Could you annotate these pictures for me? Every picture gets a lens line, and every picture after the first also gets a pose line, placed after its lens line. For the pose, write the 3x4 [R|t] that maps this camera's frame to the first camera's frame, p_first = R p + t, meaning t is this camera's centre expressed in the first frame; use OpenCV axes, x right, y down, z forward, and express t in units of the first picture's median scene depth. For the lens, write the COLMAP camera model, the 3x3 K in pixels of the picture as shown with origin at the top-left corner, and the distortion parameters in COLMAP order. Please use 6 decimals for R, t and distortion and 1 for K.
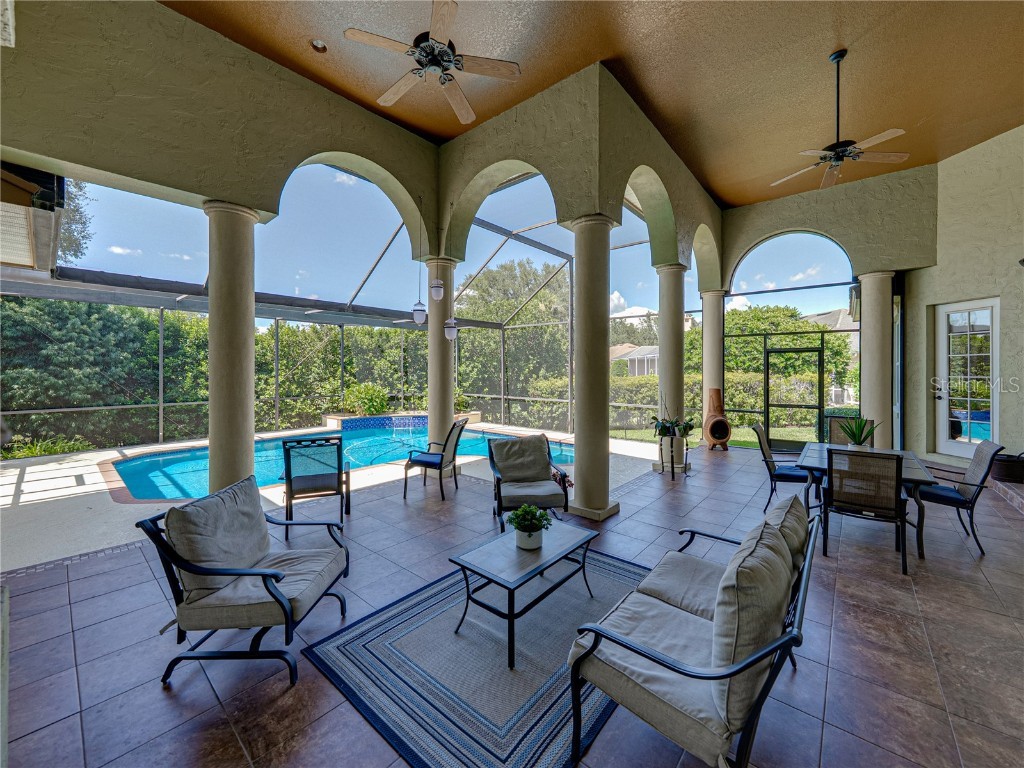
lens RADIAL K [[403.3, 0, 512.3], [0, 403.3, 375.3], [0, 0, 1]] dist [-0.000075, -0.000768]
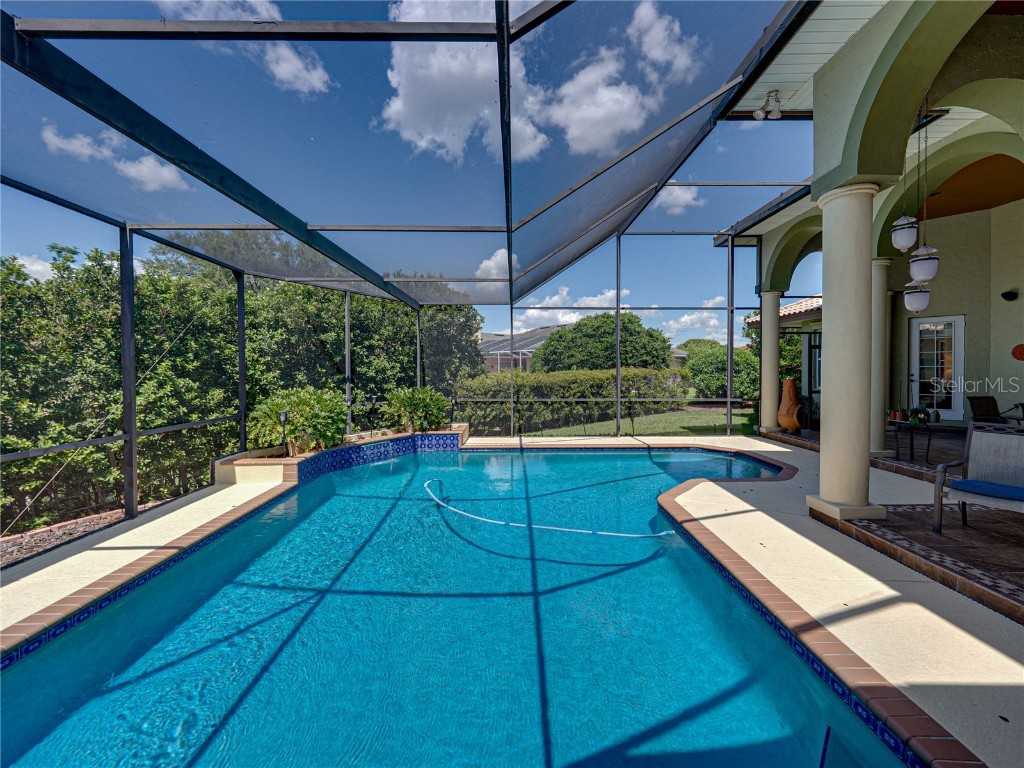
lens RADIAL K [[403.3, 0, 515.9], [0, 403.3, 376.0], [0, 0, 1]] dist [-0.000075, -0.000768]
pose [[0.752171, -0.015850, 0.658777, -0.461504], [0.013729, 0.999871, 0.008381, 0.002379], [-0.658825, 0.002741, 0.752291, 0.385218]]
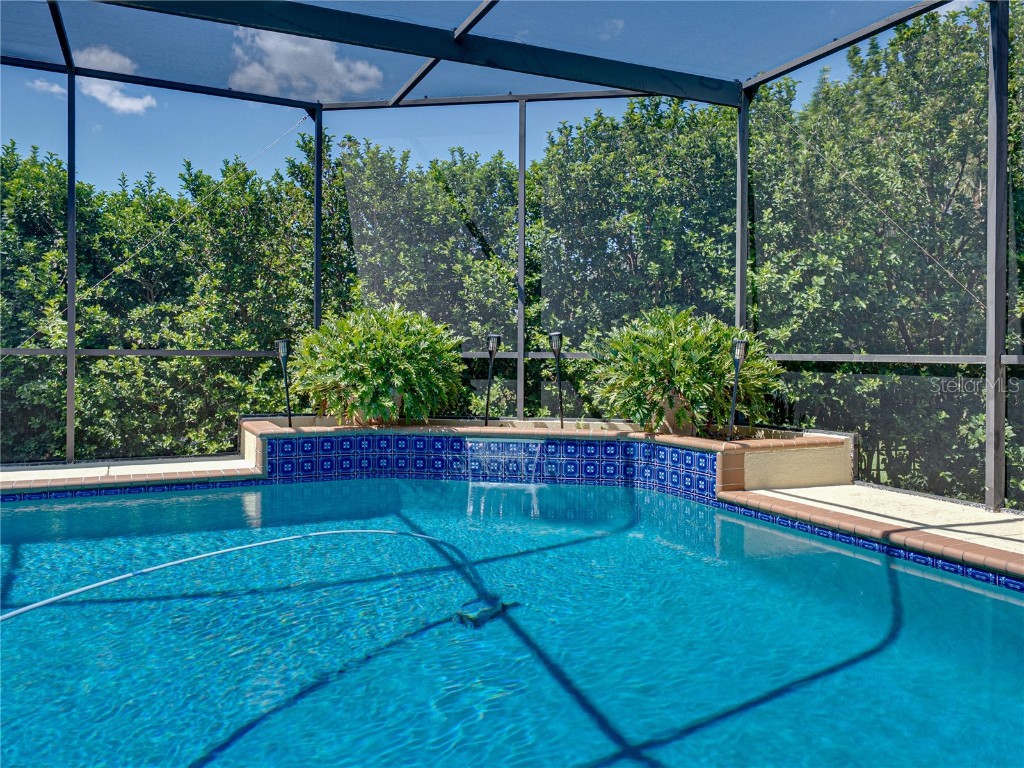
lens RADIAL K [[537.0, 0, 511.4], [0, 537.0, 387.1], [0, 0, 1]] dist [-0.003255, -0.000415]
pose [[0.841873, -0.000184, -0.539675, -0.079141], [-0.003694, 0.999975, -0.006104, 0.067982], [0.539663, 0.007133, 0.841851, 0.662948]]
